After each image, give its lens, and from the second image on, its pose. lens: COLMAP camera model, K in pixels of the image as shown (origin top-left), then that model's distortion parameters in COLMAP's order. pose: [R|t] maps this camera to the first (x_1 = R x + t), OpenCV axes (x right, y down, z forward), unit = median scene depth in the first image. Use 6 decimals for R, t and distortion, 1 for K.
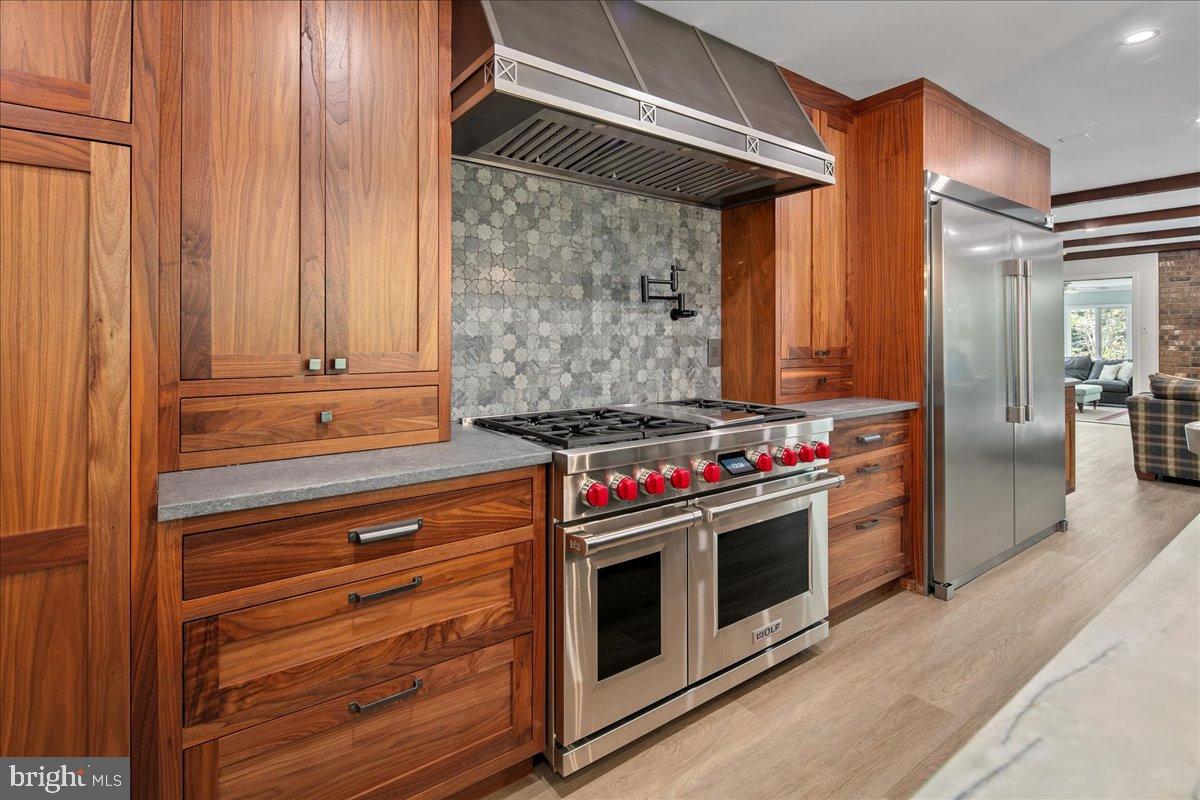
lens RADIAL K [[586.6, 0, 599.7], [0, 586.6, 334.0], [0, 0, 1]] dist [-0.000643, -0.000519]
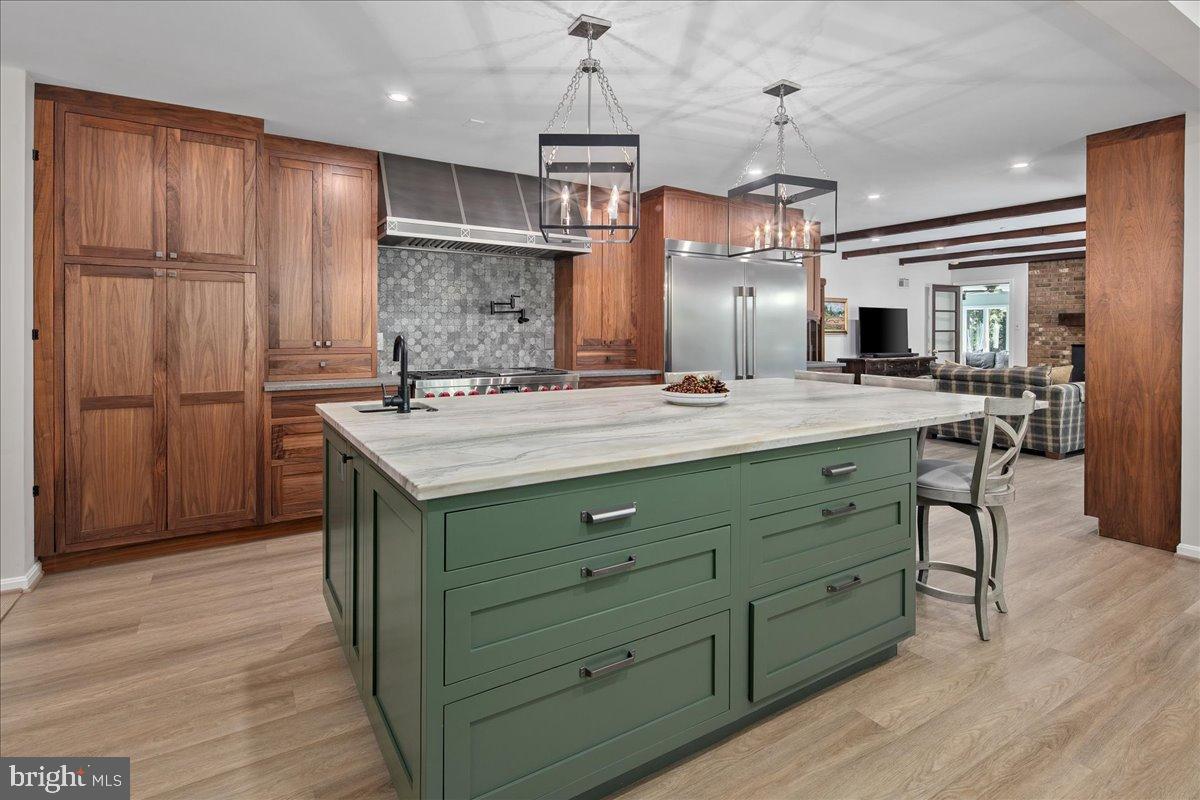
lens RADIAL K [[593.2, 0, 599.4], [0, 593.2, 333.9], [0, 0, 1]] dist [0.001191, -0.000230]
pose [[0.996968, 0.004938, -0.077659, 0.576818], [-0.004009, 0.999919, 0.012115, -0.016098], [0.077712, -0.011767, 0.996906, -0.912332]]
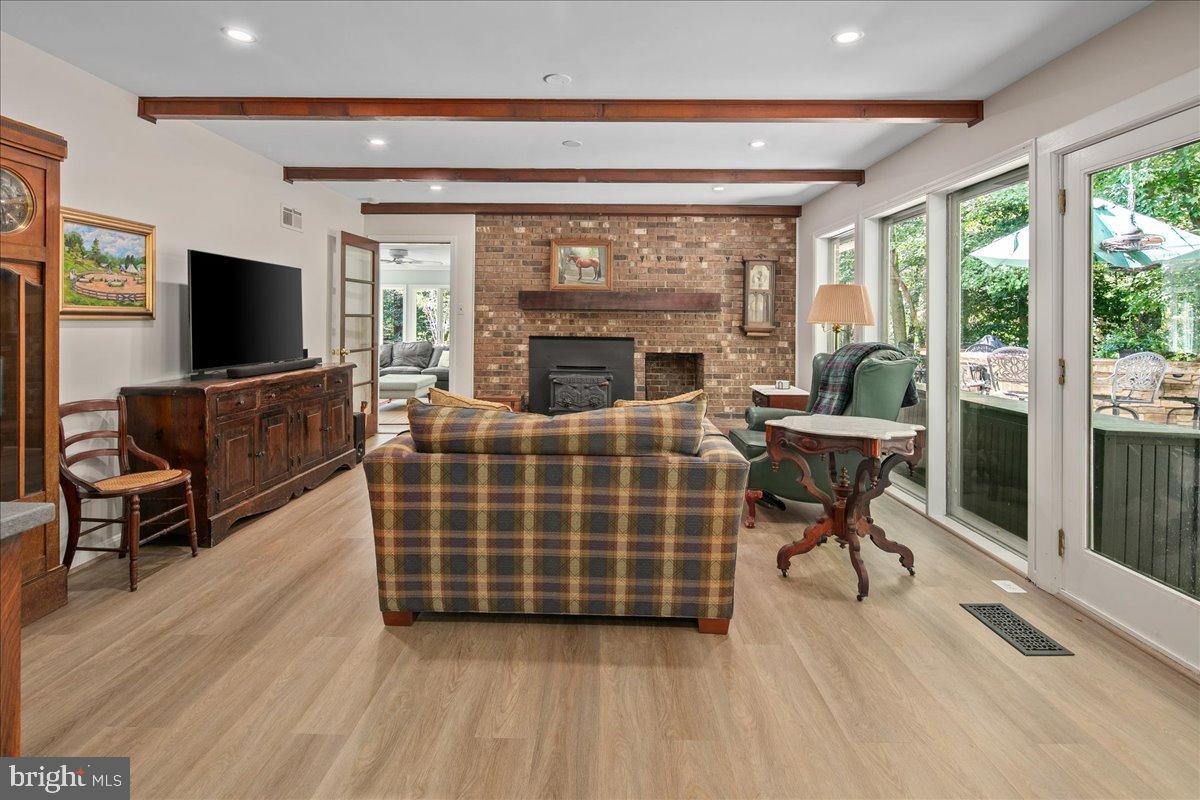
lens RADIAL K [[593.2, 0, 601.0], [0, 593.2, 320.9], [0, 0, 1]] dist [-0.000192, -0.000442]
pose [[0.603252, 0.008519, 0.797505, 1.359007], [-0.015434, 0.999880, 0.000994, 0.009461], [-0.797401, -0.012909, 0.603312, 1.231540]]
